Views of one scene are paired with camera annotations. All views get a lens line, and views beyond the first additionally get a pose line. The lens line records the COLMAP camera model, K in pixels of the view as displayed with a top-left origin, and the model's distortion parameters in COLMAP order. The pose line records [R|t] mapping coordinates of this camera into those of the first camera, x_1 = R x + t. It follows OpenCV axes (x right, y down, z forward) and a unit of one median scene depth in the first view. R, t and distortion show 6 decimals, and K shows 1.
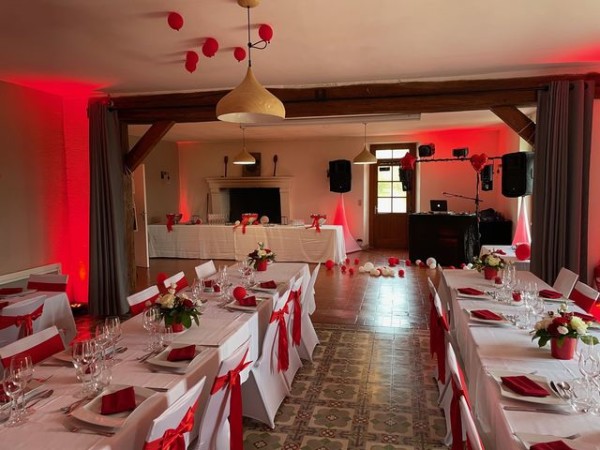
lens RADIAL K [[440.1, 0, 298.0], [0, 440.1, 223.3], [0, 0, 1]] dist [0.058645, -0.078636]
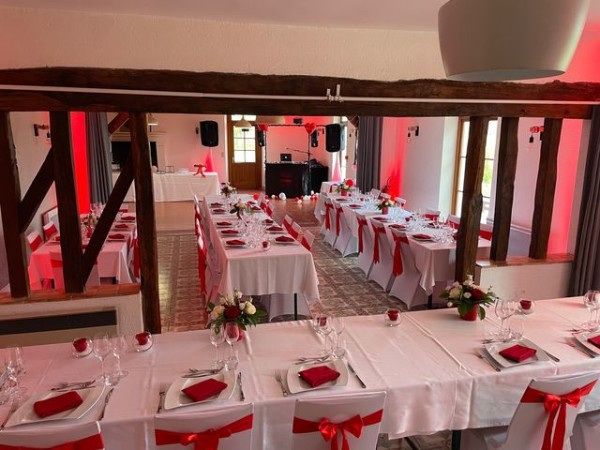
lens RADIAL K [[440.1, 0, 300.1], [0, 440.1, 225.4], [0, 0, 1]] dist [0.058645, -0.078636]
pose [[0.890314, -0.074246, 0.449254, -0.312003], [0.018621, 0.991729, 0.126995, -0.000307], [-0.454967, -0.104699, 0.884332, -0.337853]]
